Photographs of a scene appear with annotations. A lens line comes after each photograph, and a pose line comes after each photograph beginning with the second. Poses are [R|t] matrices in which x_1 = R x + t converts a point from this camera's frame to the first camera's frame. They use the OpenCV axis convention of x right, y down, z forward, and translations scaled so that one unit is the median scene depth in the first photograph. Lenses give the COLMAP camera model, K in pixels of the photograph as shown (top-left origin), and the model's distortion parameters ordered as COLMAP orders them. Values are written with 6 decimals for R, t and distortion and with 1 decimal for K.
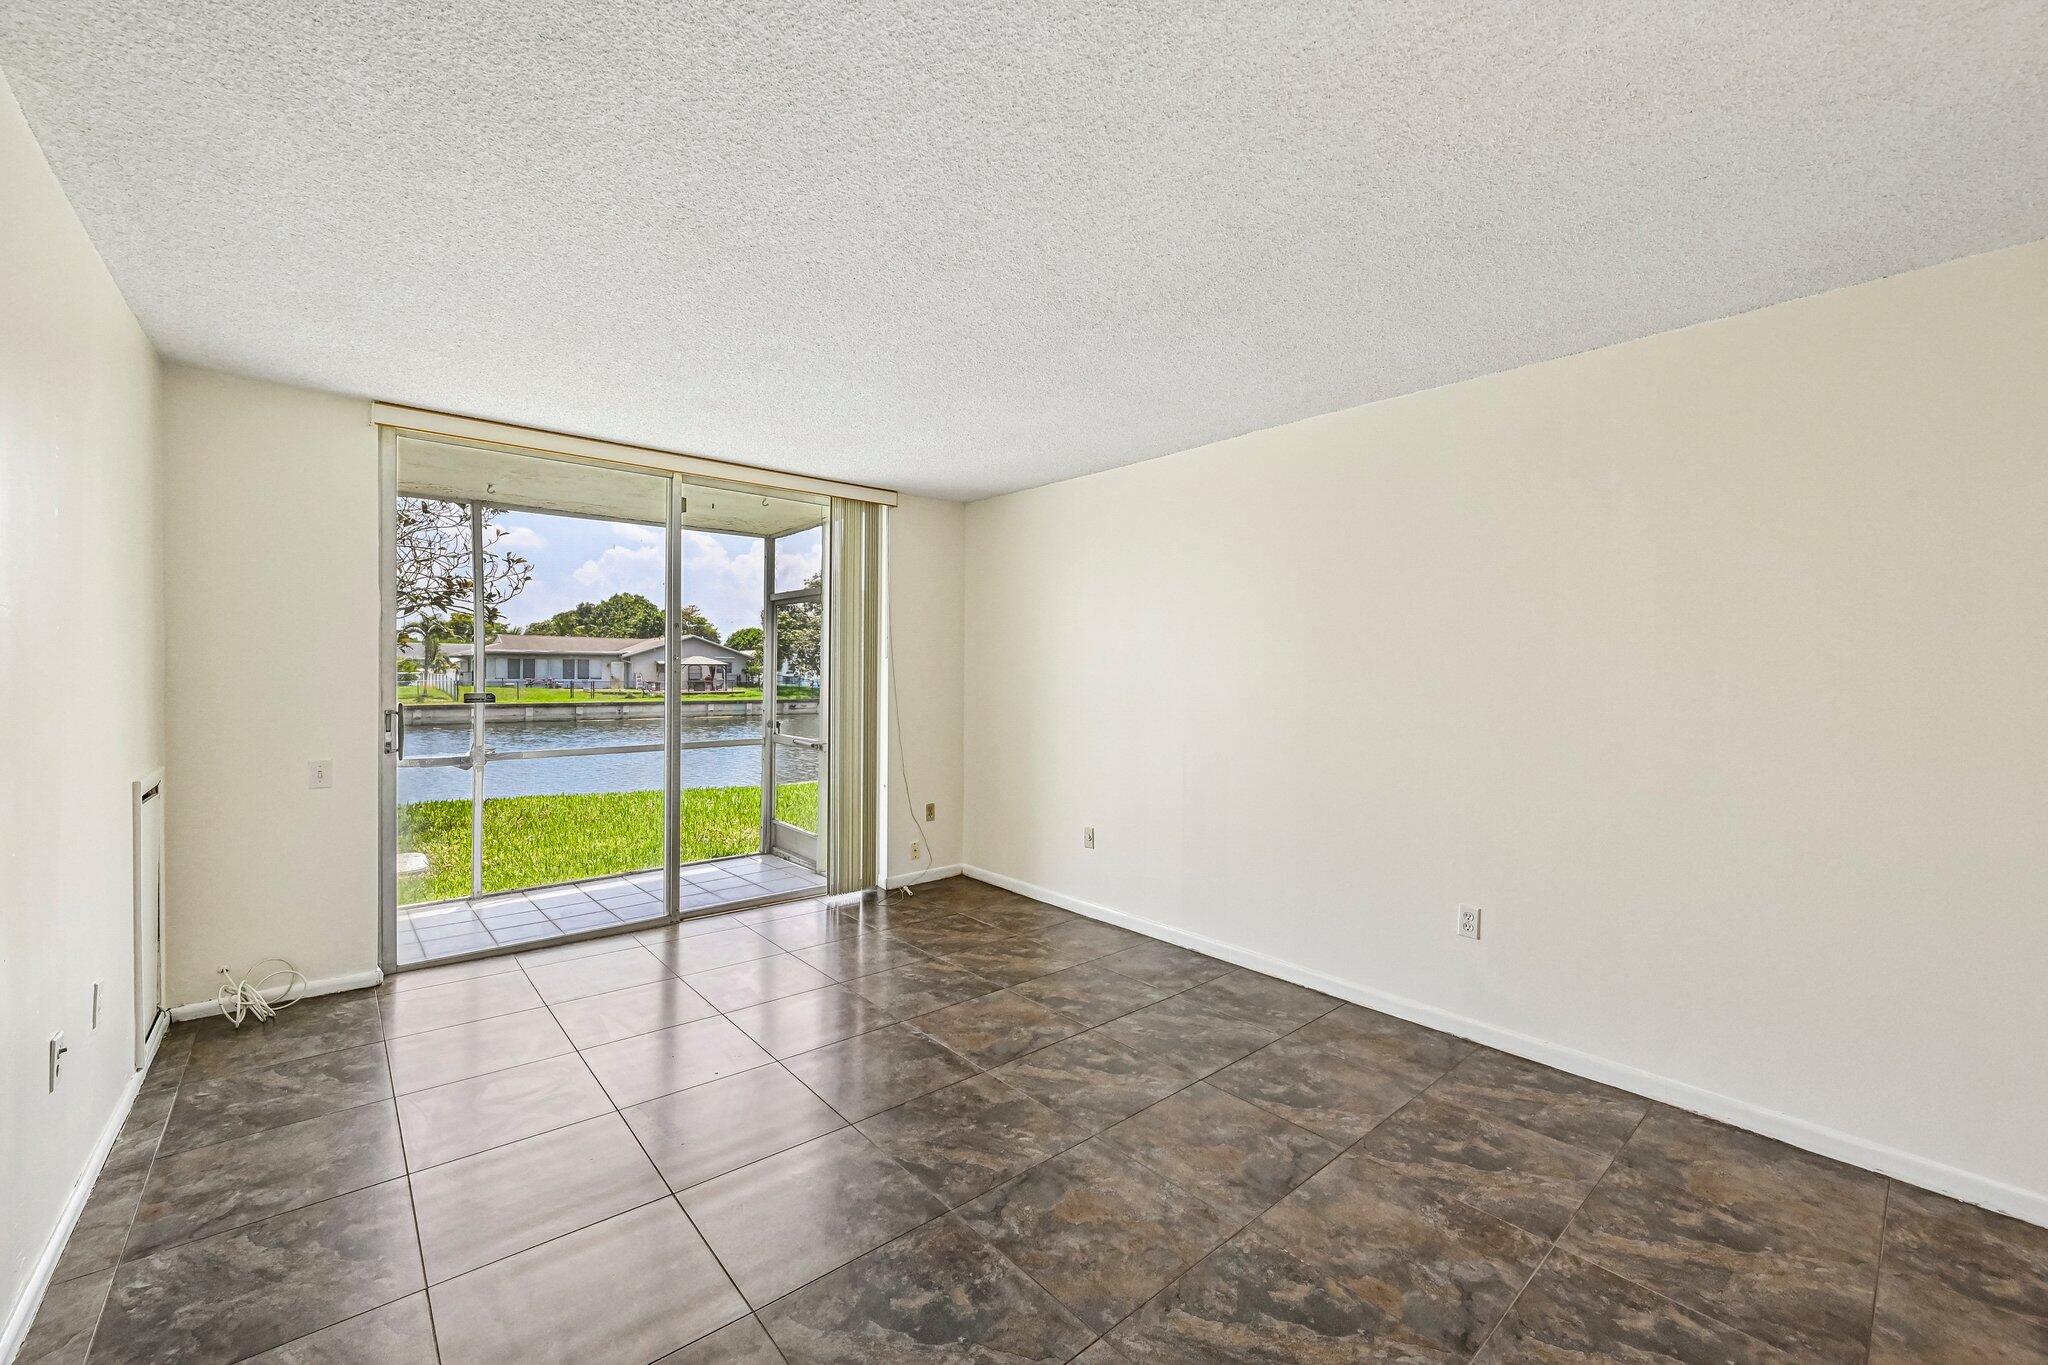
lens RADIAL K [[807.1, 0, 1024.6], [0, 807.1, 677.7], [0, 0, 1]] dist [0.000511, -0.000047]
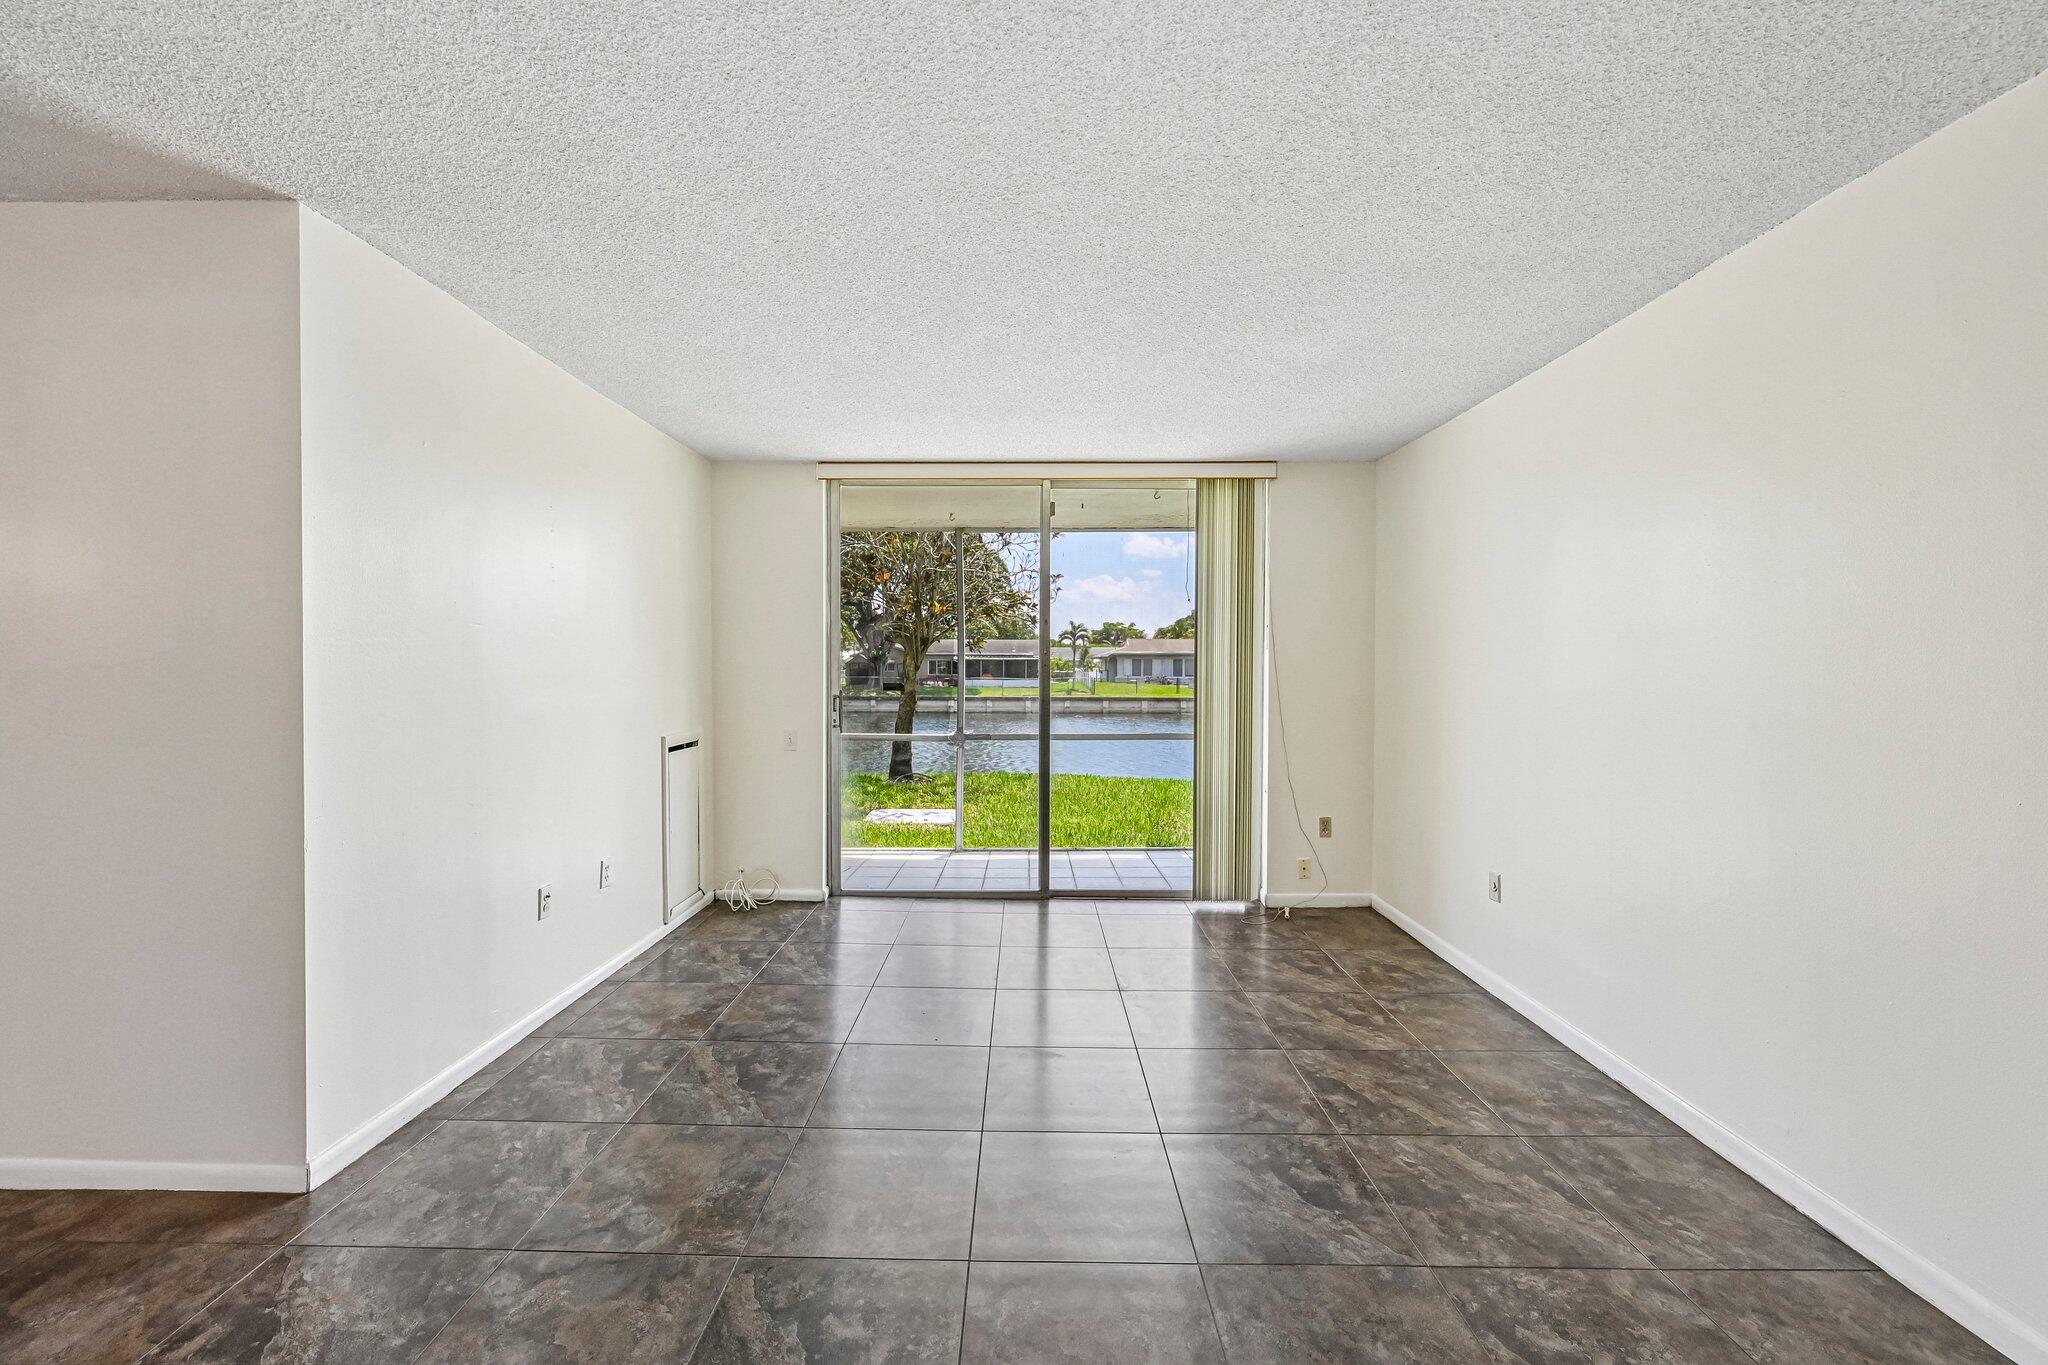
lens RADIAL K [[807.1, 0, 1024.6], [0, 807.1, 677.7], [0, 0, 1]] dist [0.000511, -0.000047]
pose [[0.750783, 0.002269, -0.660545, 0.256420], [-0.000552, 0.999996, 0.002808, 0.006688], [0.660549, -0.001744, 0.750781, 0.176666]]
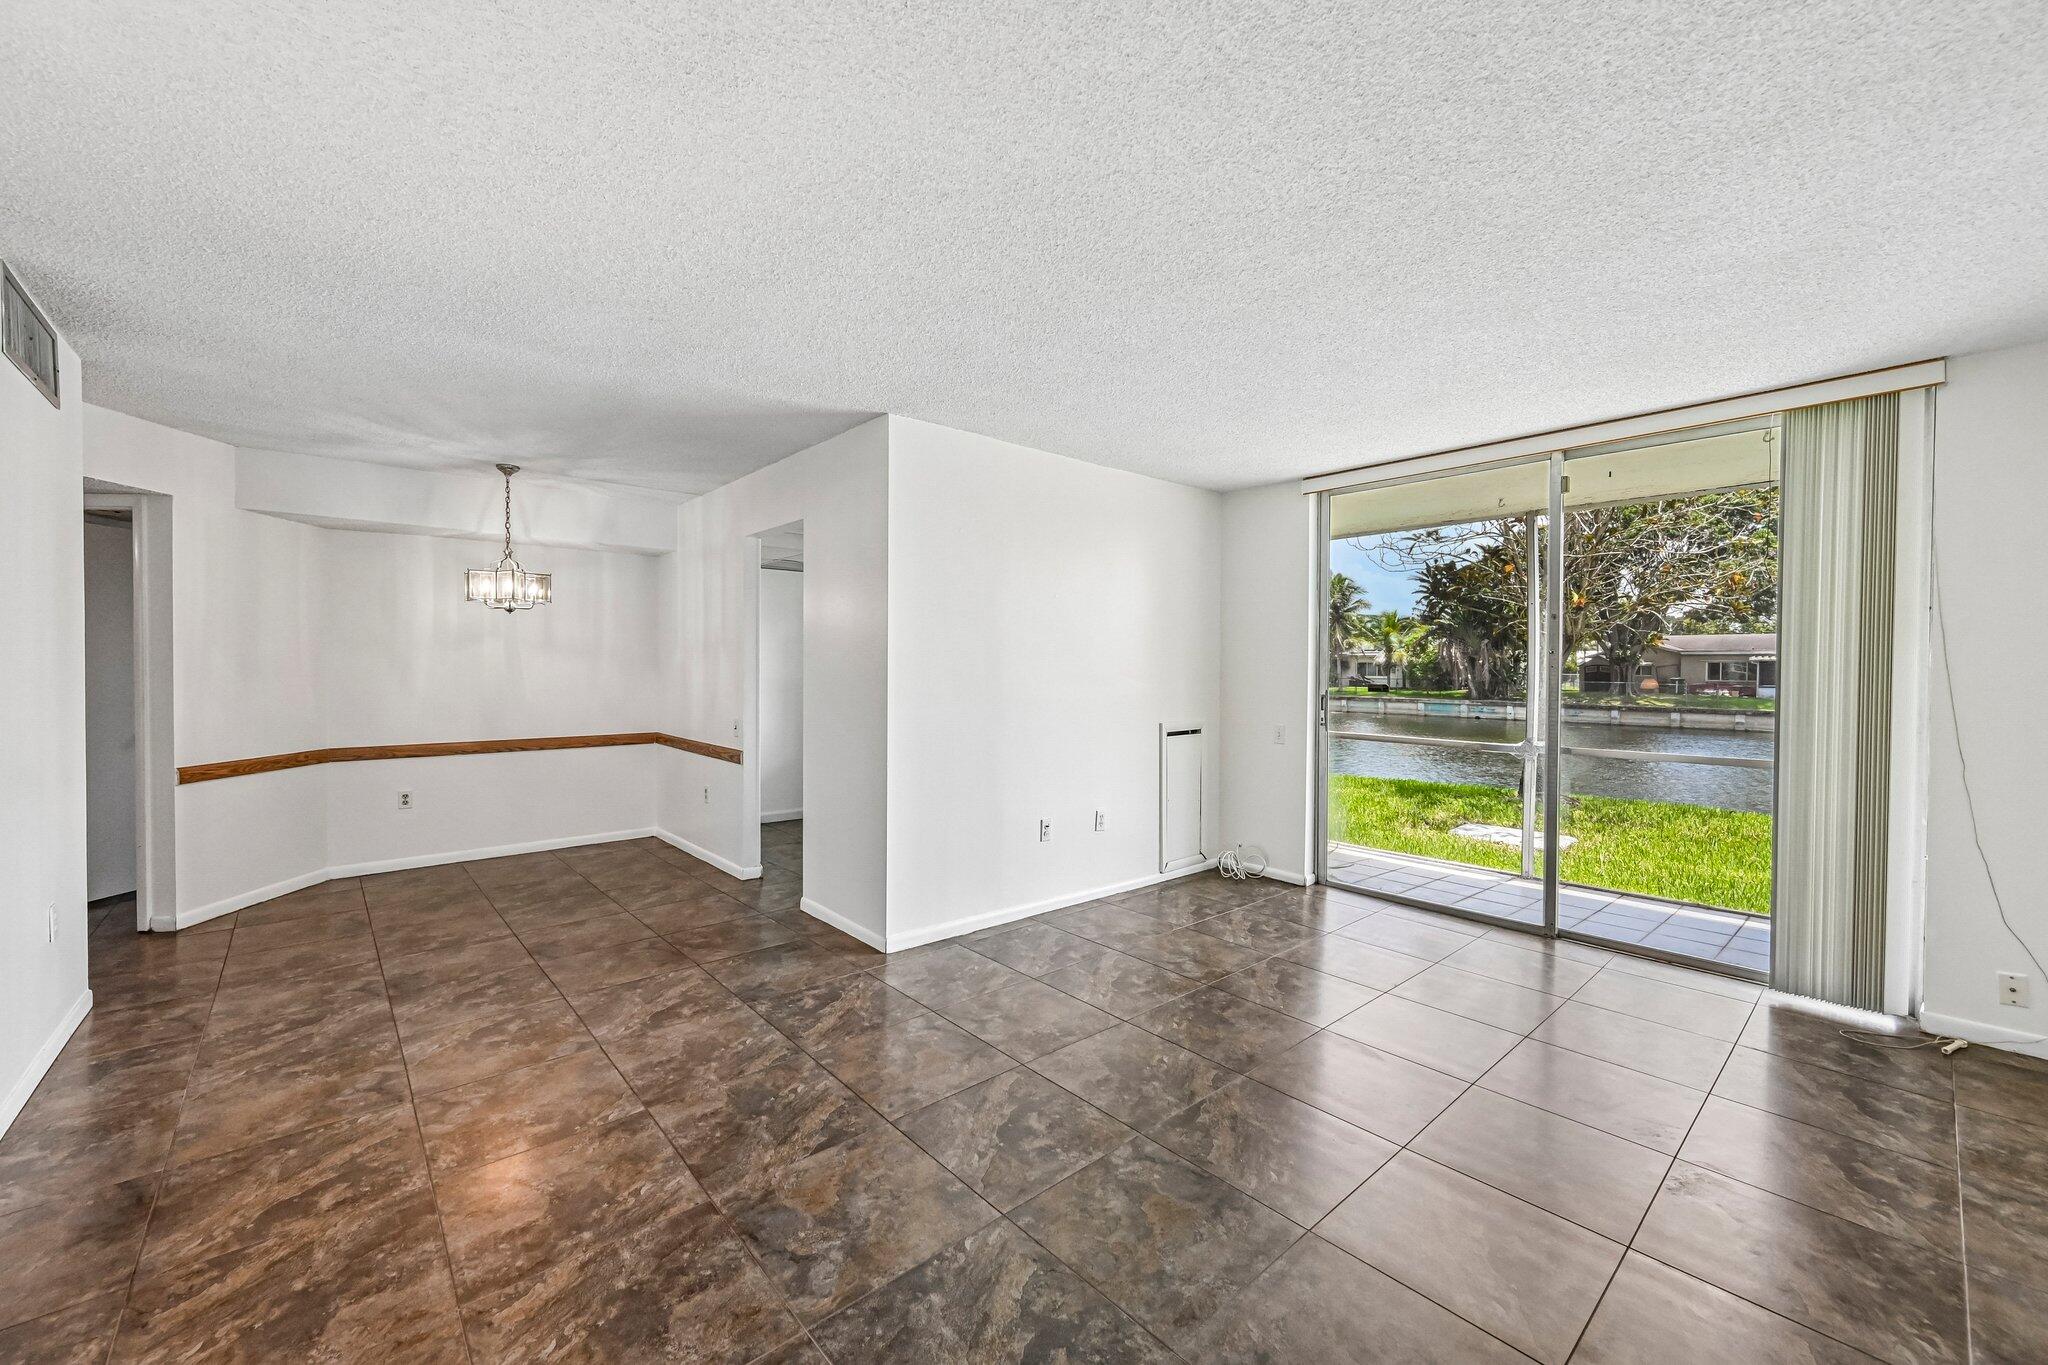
lens RADIAL K [[807.1, 0, 1024.6], [0, 807.1, 677.7], [0, 0, 1]] dist [0.000511, -0.000047]
pose [[0.007938, 0.005254, -0.999955, 0.489411], [-0.011480, 0.999921, 0.005162, 0.007983], [0.999903, 0.011439, 0.007998, 0.388032]]
